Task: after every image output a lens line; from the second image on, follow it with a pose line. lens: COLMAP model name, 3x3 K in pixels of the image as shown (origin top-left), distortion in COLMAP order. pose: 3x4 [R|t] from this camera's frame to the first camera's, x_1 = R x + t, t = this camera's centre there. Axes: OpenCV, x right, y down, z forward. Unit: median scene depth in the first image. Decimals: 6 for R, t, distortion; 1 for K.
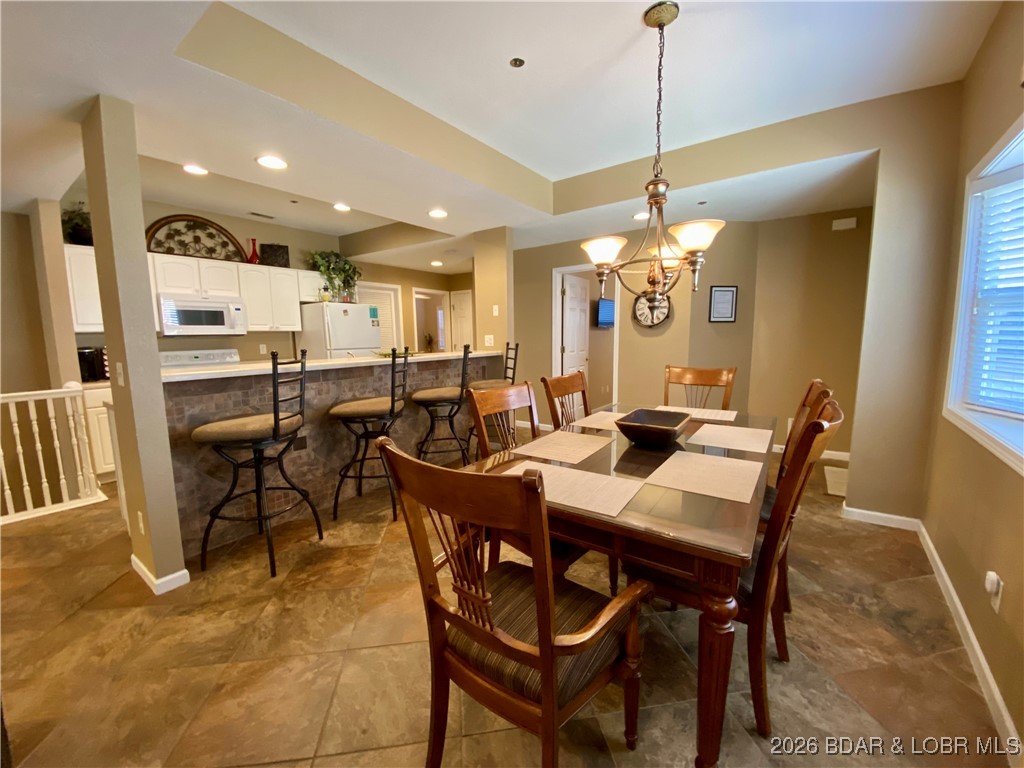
lens RADIAL K [[415.2, 0, 508.8], [0, 415.2, 389.0], [0, 0, 1]] dist [0.010496, -0.014918]
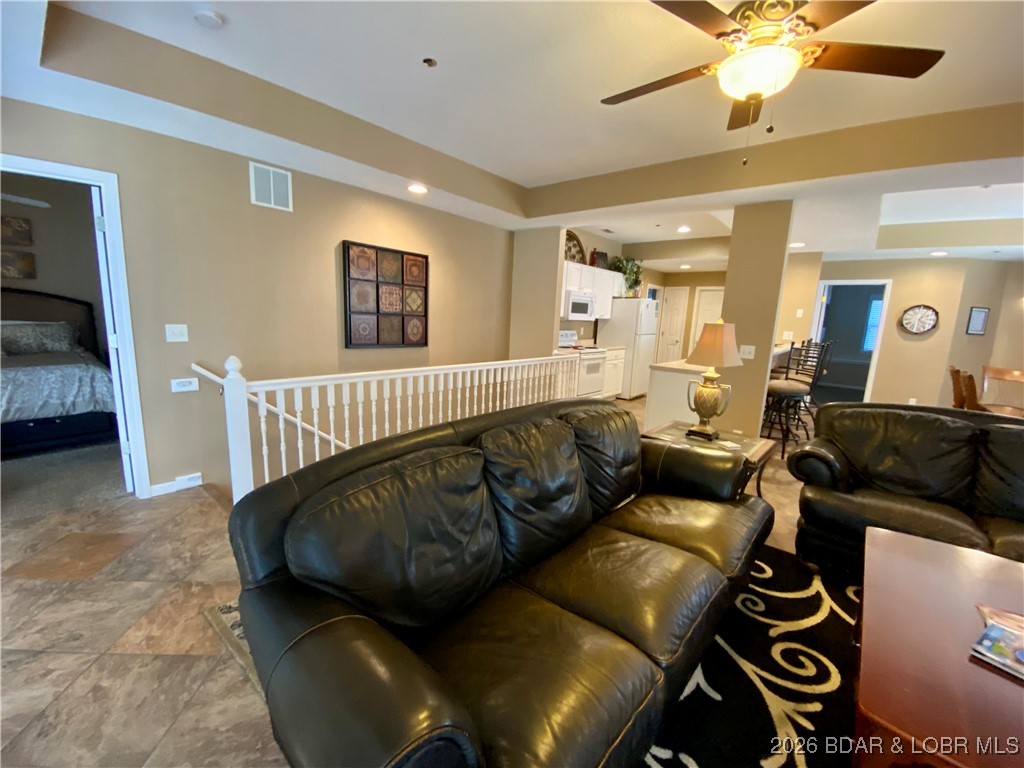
lens RADIAL K [[415.2, 0, 508.4], [0, 415.2, 385.7], [0, 0, 1]] dist [0.010496, -0.014918]
pose [[0.994864, 0.069379, -0.073698, -0.908781], [-0.066327, 0.996867, 0.043081, 0.047503], [0.076456, -0.037972, 0.996350, -0.441237]]
